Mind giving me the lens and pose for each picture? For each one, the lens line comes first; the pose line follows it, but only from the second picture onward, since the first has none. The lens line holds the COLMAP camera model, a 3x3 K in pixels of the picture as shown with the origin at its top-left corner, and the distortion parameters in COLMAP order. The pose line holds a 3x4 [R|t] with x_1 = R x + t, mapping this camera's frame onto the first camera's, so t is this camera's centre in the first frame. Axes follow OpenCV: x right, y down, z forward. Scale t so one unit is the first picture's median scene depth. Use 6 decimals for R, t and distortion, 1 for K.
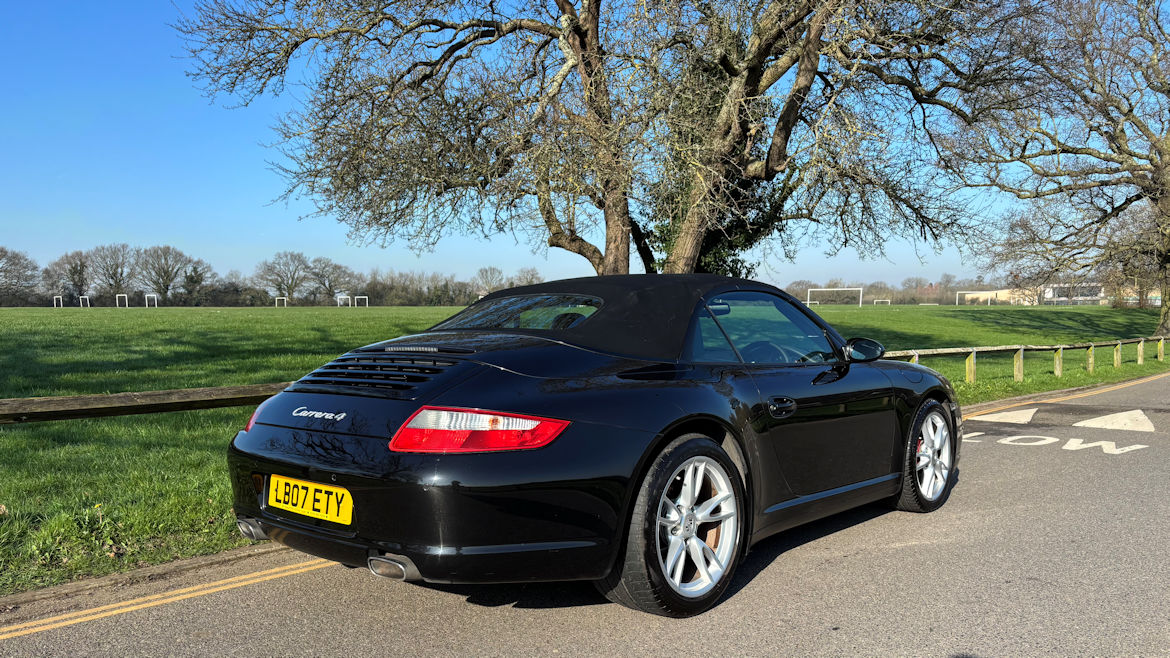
lens RADIAL K [[898.2, 0, 595.2], [0, 898.2, 327.1], [0, 0, 1]] dist [-0.005933, 0.000785]
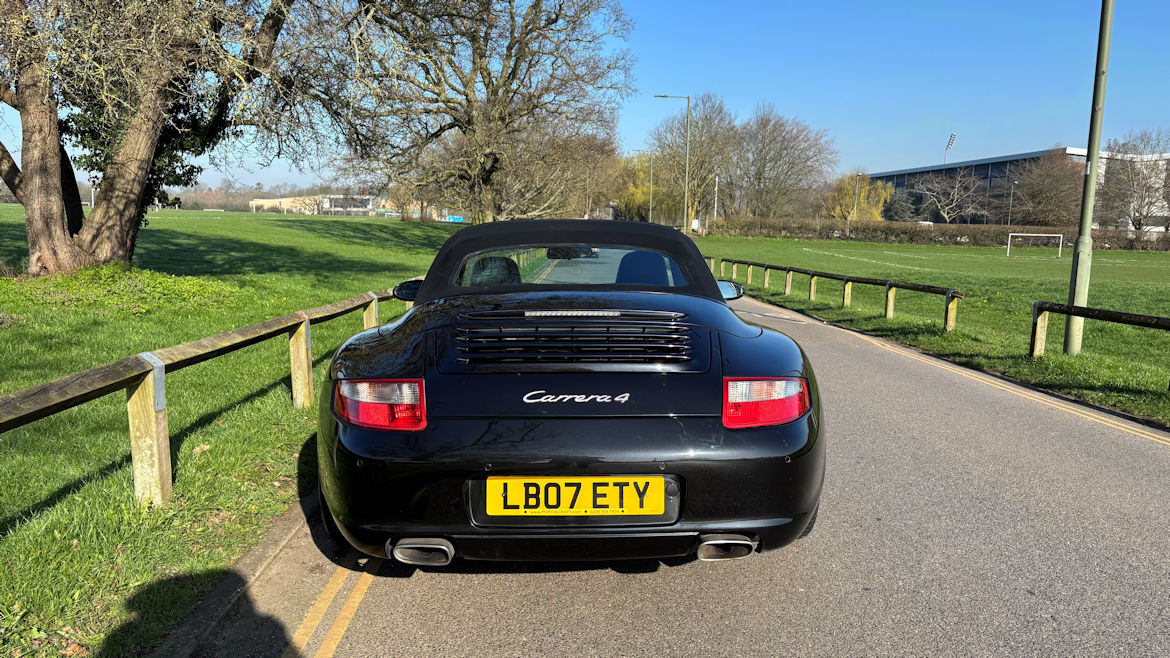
lens RADIAL K [[898.2, 0, 595.1], [0, 898.2, 340.1], [0, 0, 1]] dist [-0.005933, 0.000785]
pose [[0.703280, -0.064354, 0.707995, -0.093629], [-0.021145, 0.993560, 0.111315, -0.005470], [-0.710599, -0.093256, 0.697390, 0.041681]]
